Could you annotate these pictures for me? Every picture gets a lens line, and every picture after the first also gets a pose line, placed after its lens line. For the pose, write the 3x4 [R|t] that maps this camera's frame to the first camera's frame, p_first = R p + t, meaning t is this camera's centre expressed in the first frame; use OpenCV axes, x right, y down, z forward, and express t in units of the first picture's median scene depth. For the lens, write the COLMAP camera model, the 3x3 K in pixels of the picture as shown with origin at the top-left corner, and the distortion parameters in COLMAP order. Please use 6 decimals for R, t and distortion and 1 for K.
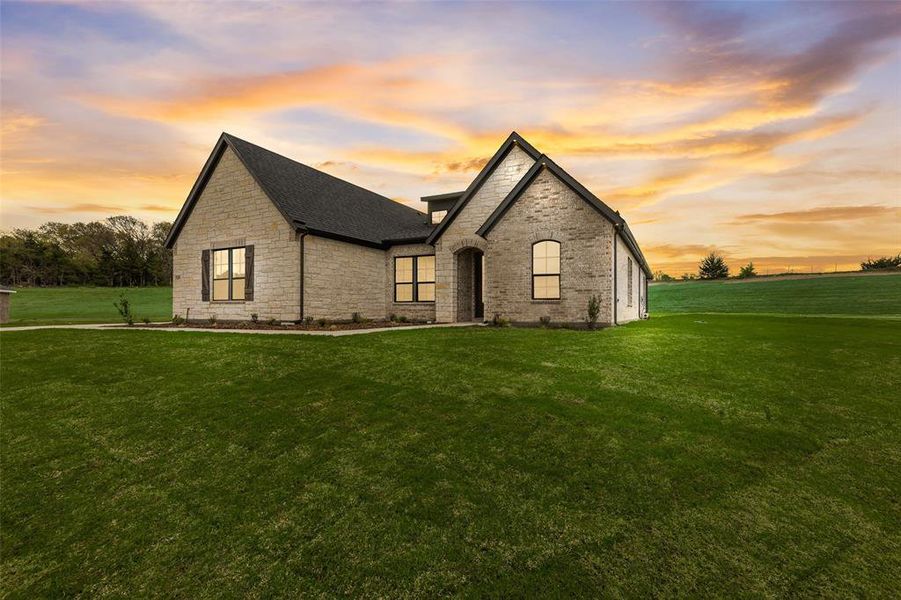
lens RADIAL K [[405.8, 0, 449.7], [0, 405.8, 308.1], [0, 0, 1]] dist [0.000188, -0.000011]
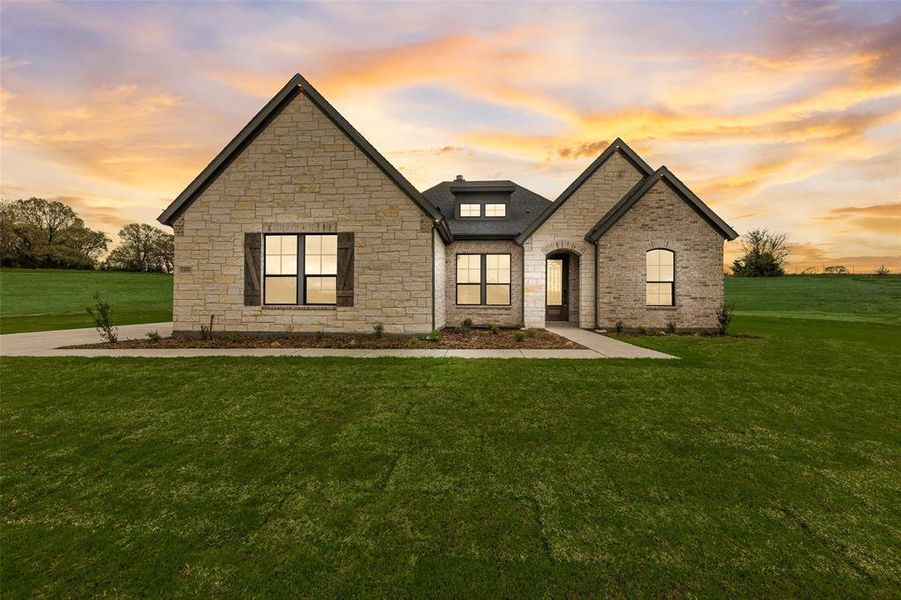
lens RADIAL K [[421.9, 0, 424.7], [0, 421.9, 295.2], [0, 0, 1]] dist [0.000012, 0.000051]
pose [[0.917164, 0.008053, 0.398428, -0.664607], [-0.004761, 0.999946, -0.009252, -0.032166], [-0.398481, 0.006589, 0.917153, 0.226039]]
